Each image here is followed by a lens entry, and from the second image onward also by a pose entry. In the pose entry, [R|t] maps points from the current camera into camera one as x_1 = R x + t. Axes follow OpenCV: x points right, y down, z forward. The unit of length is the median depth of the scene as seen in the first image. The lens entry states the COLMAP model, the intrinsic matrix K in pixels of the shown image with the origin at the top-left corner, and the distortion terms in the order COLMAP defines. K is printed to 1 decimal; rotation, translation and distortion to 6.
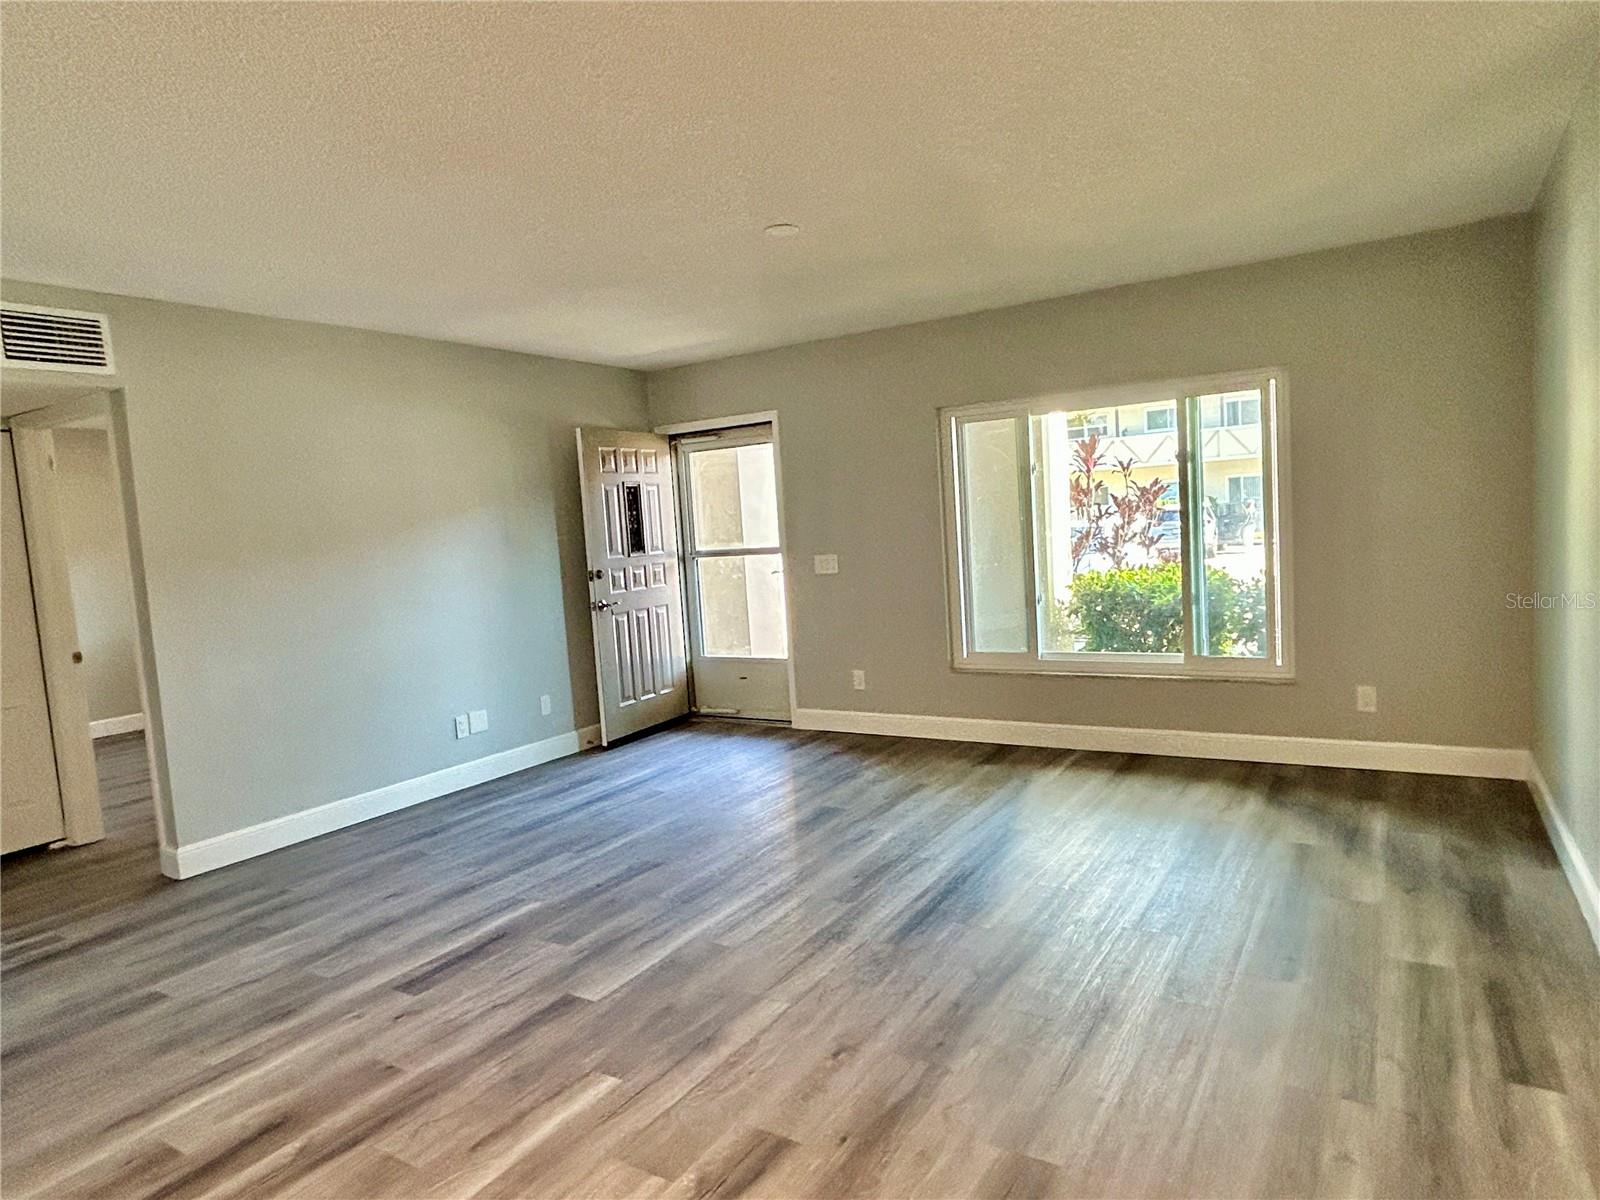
lens RADIAL K [[964.2, 0, 800.0], [0, 964.2, 600.0], [0, 0, 1]] dist [0.016789, -0.001737]
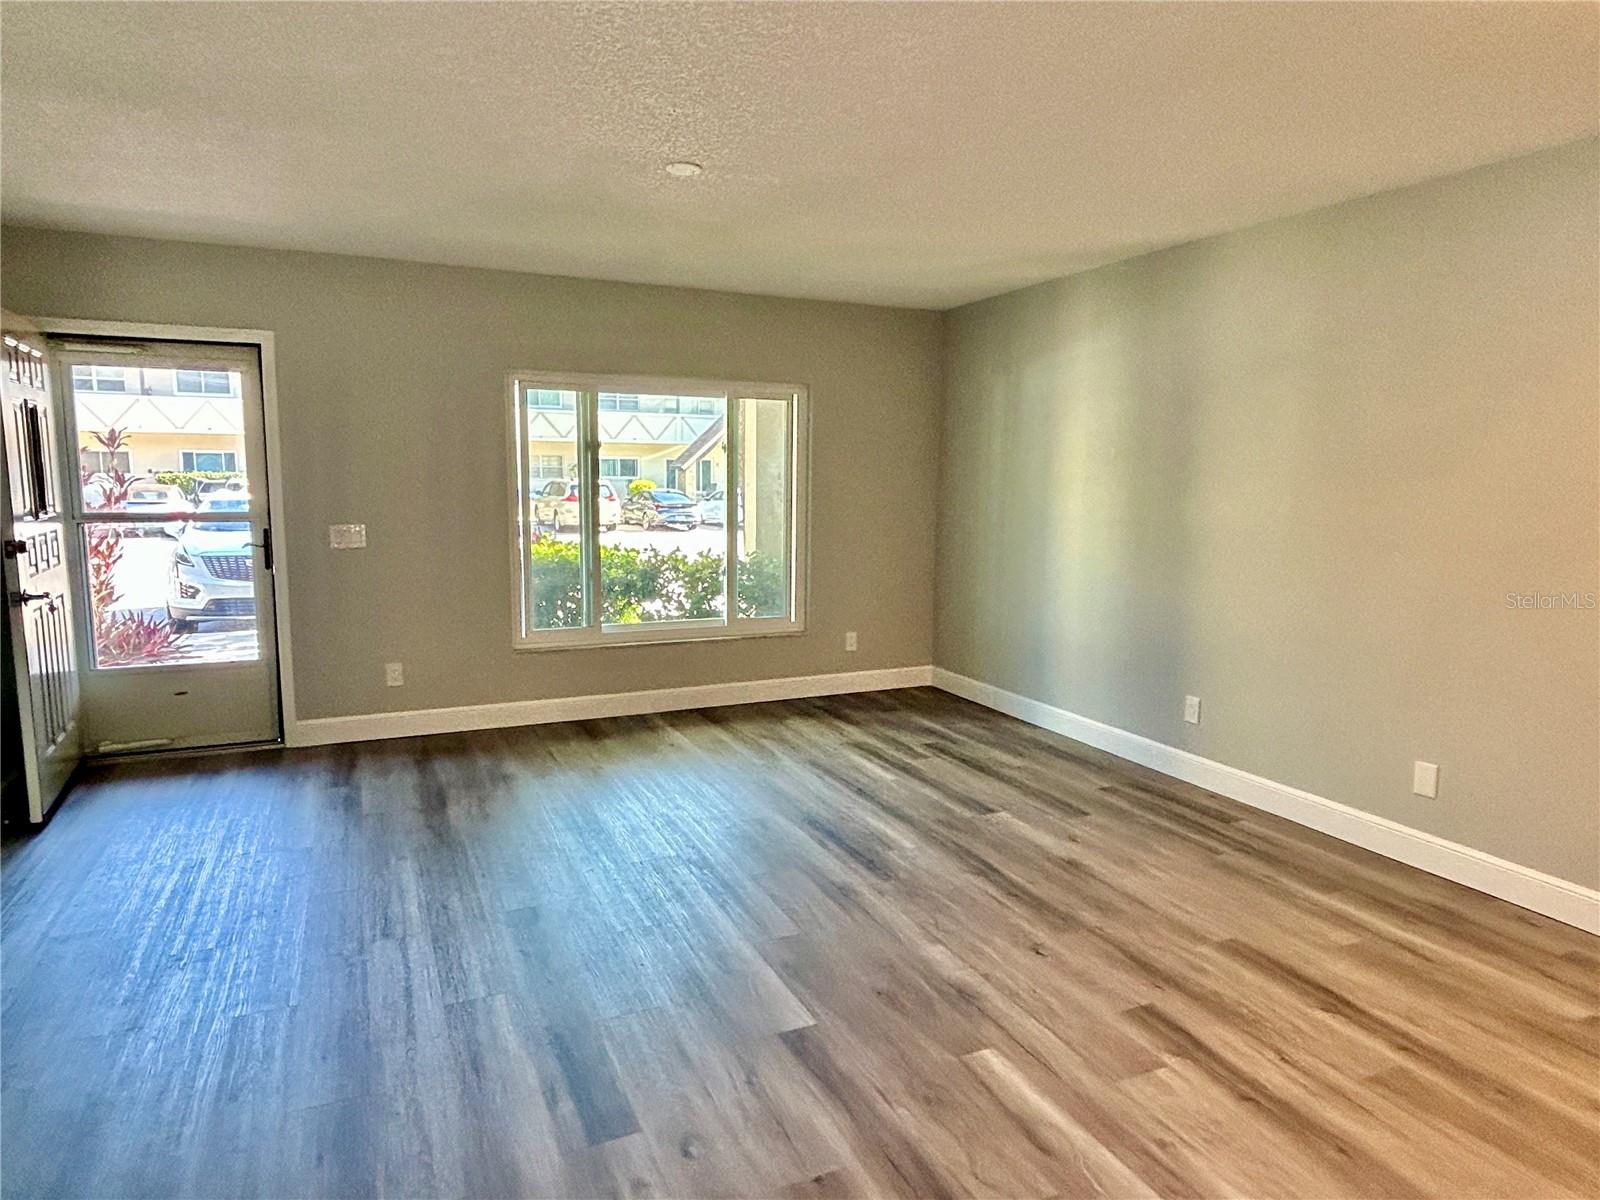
lens RADIAL K [[954.3, 0, 799.2], [0, 954.3, 578.0], [0, 0, 1]] dist [-0.000985, -0.001280]
pose [[0.553083, -0.017665, 0.832939, -0.740614], [0.024548, 0.999687, 0.004902, 0.006535], [-0.832764, 0.017735, 0.553344, 0.419647]]
